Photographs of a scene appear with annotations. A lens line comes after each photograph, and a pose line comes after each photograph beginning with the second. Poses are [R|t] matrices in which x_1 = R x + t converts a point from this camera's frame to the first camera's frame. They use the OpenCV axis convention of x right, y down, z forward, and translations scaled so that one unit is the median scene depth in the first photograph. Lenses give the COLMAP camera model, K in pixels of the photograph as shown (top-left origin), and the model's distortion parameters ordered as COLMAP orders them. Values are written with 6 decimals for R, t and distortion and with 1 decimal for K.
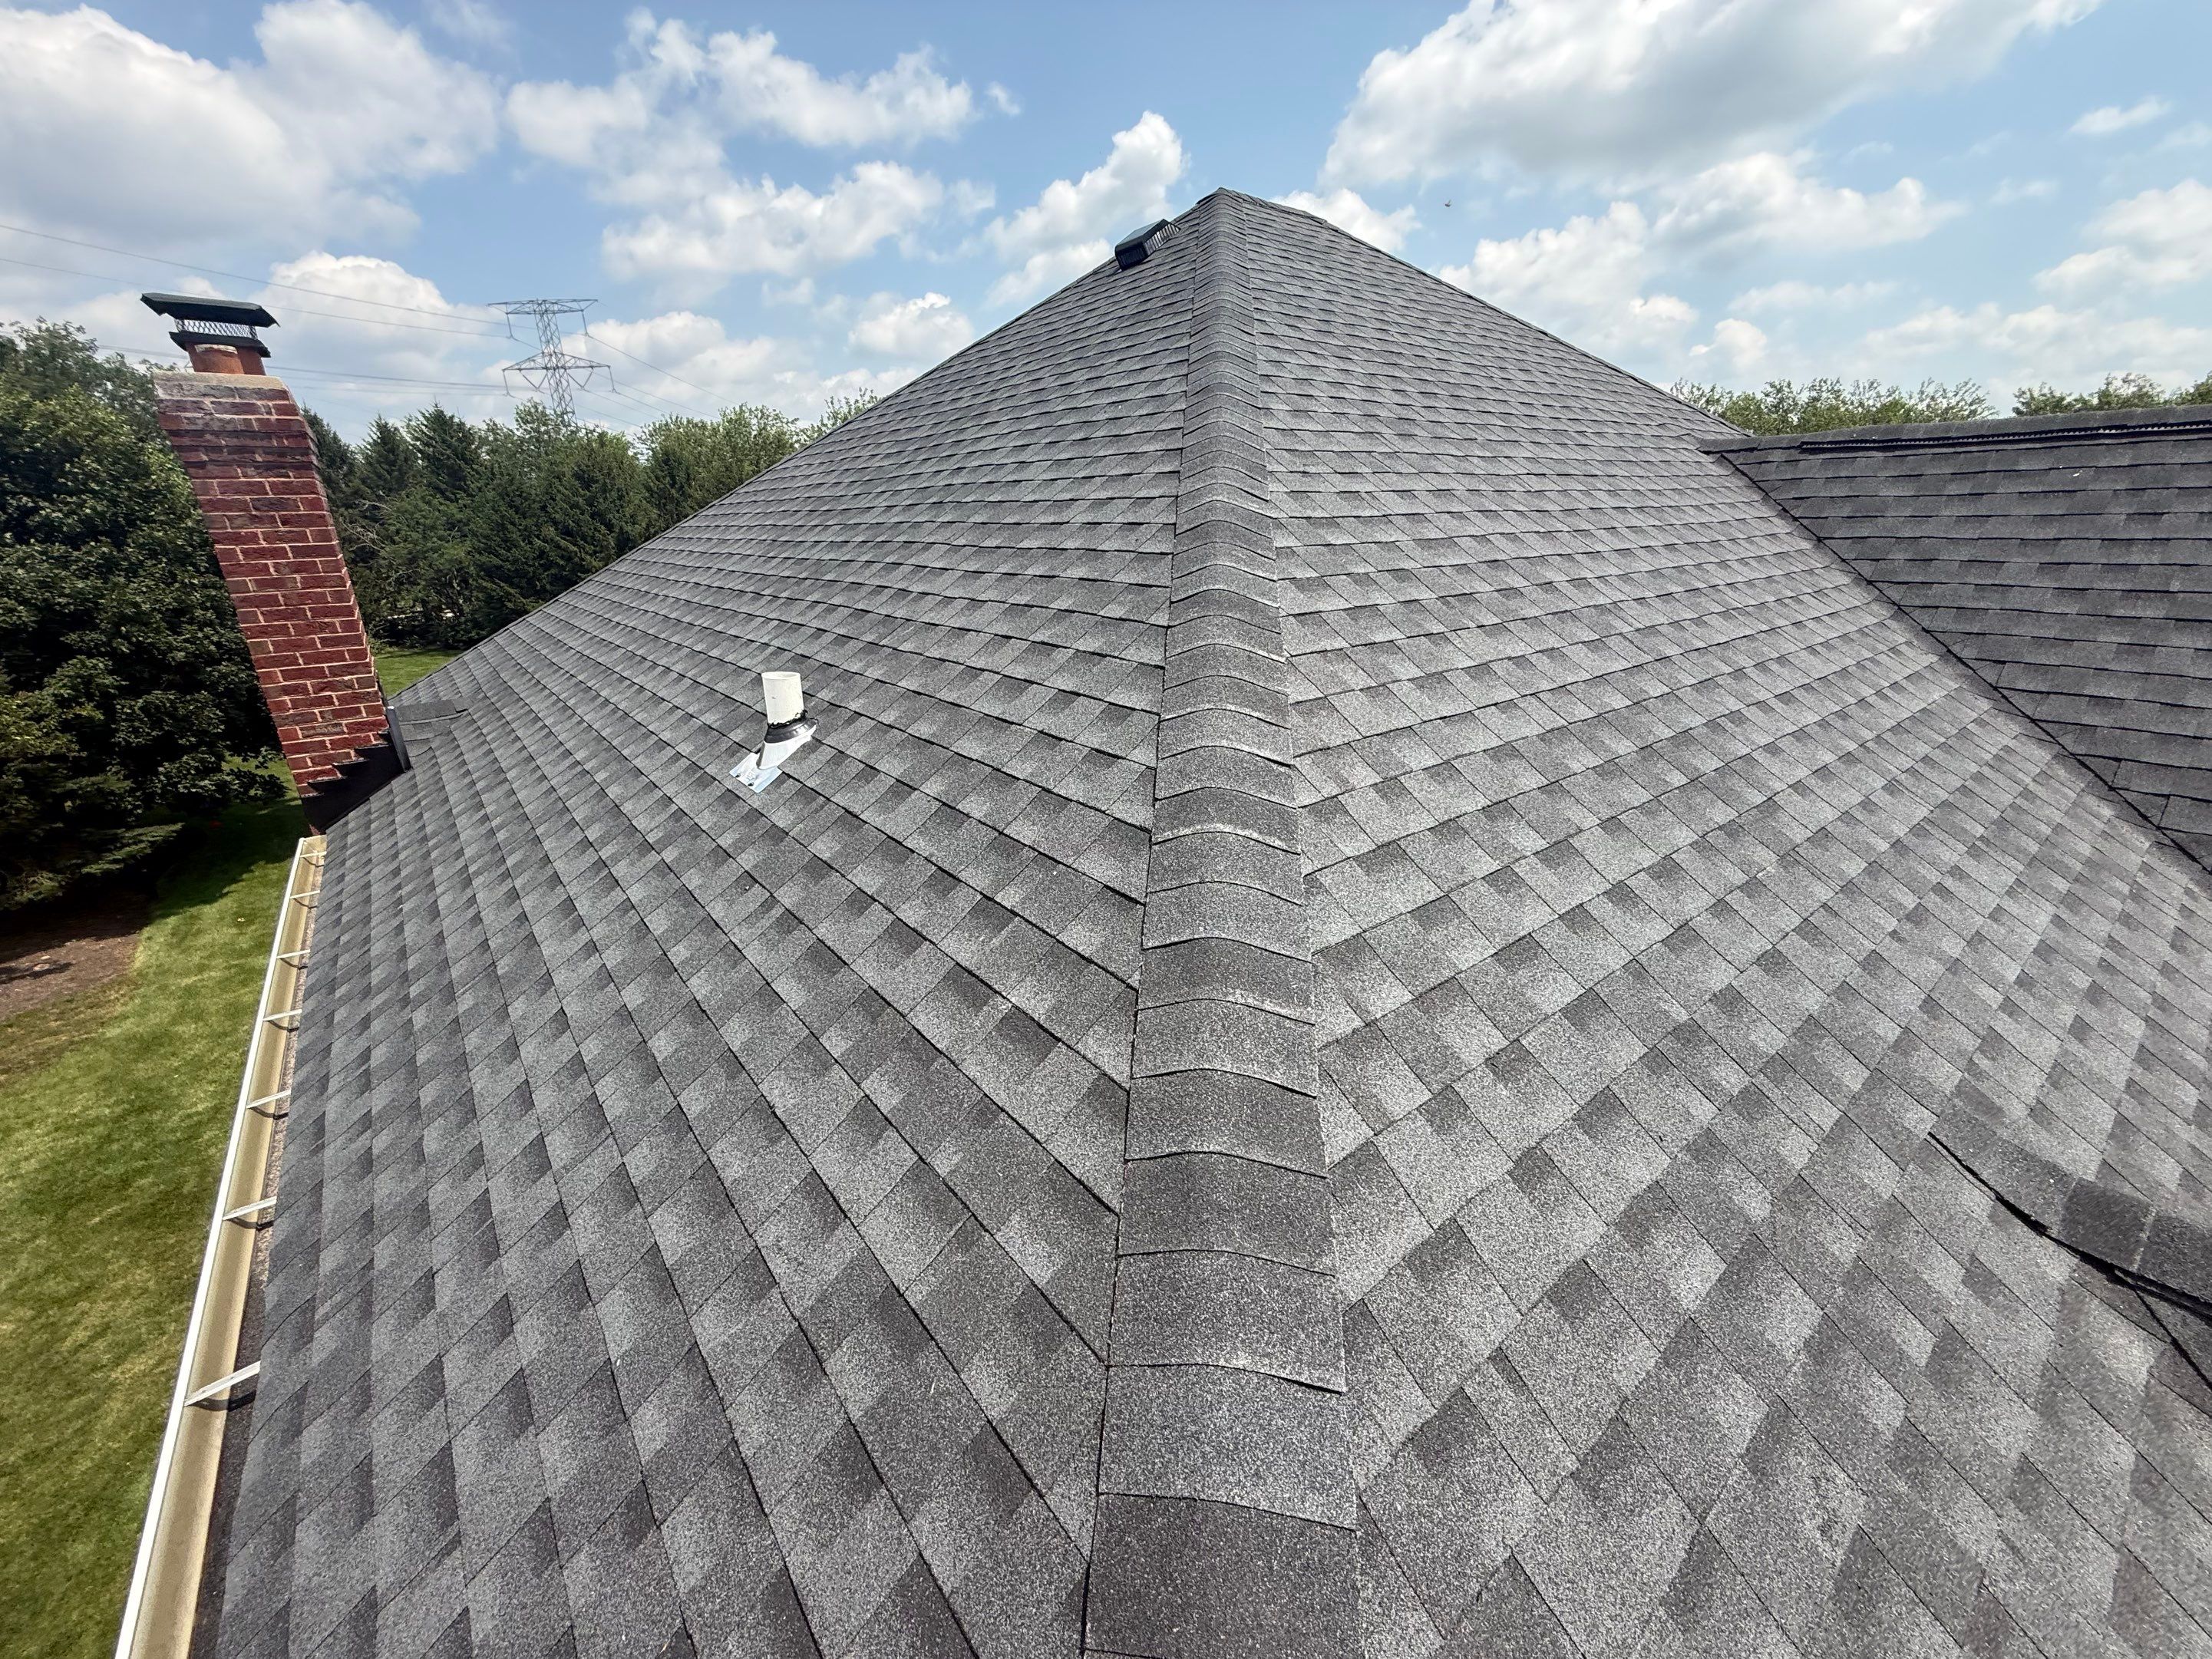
lens RADIAL K [[881.7, 0, 1098.5], [0, 881.7, 830.0], [0, 0, 1]] dist [0.001549, -0.000546]
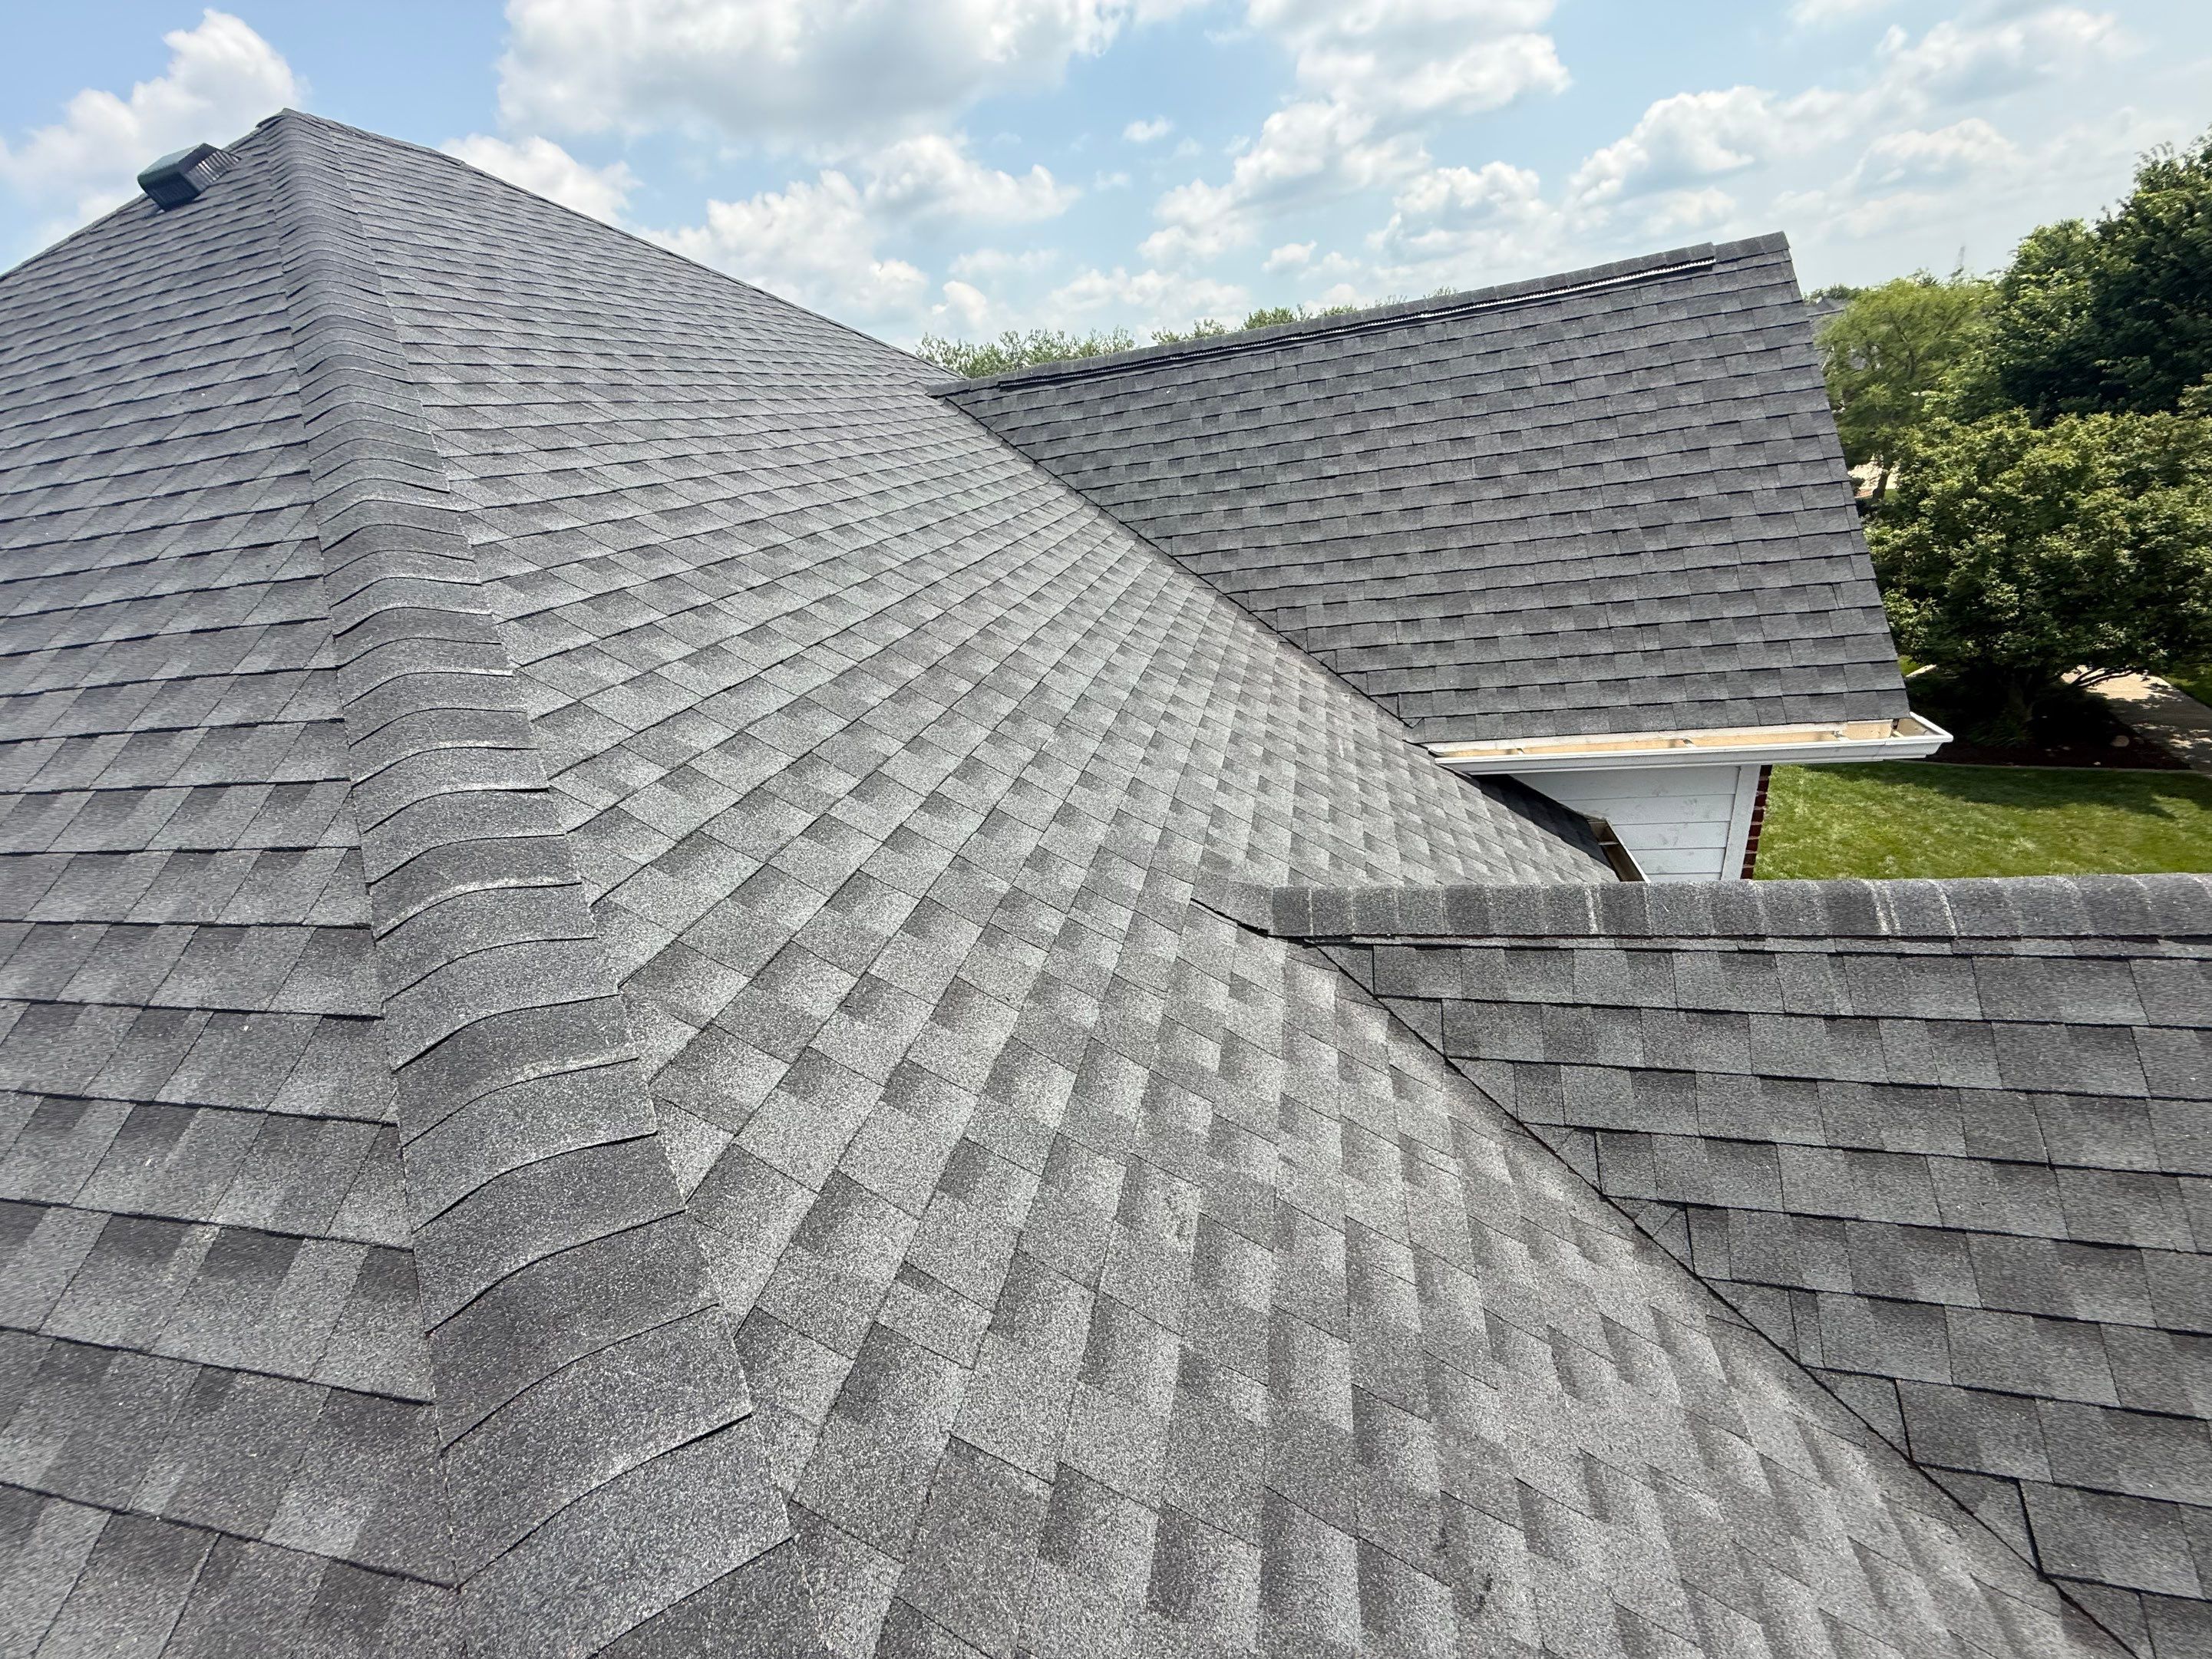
lens RADIAL K [[881.7, 0, 1098.5], [0, 881.7, 830.0], [0, 0, 1]] dist [0.001549, -0.000546]
pose [[0.767909, -0.343162, 0.540884, 0.121069], [0.326032, 0.936223, 0.131105, 0.022742], [-0.551378, 0.075669, 0.830817, -0.017364]]
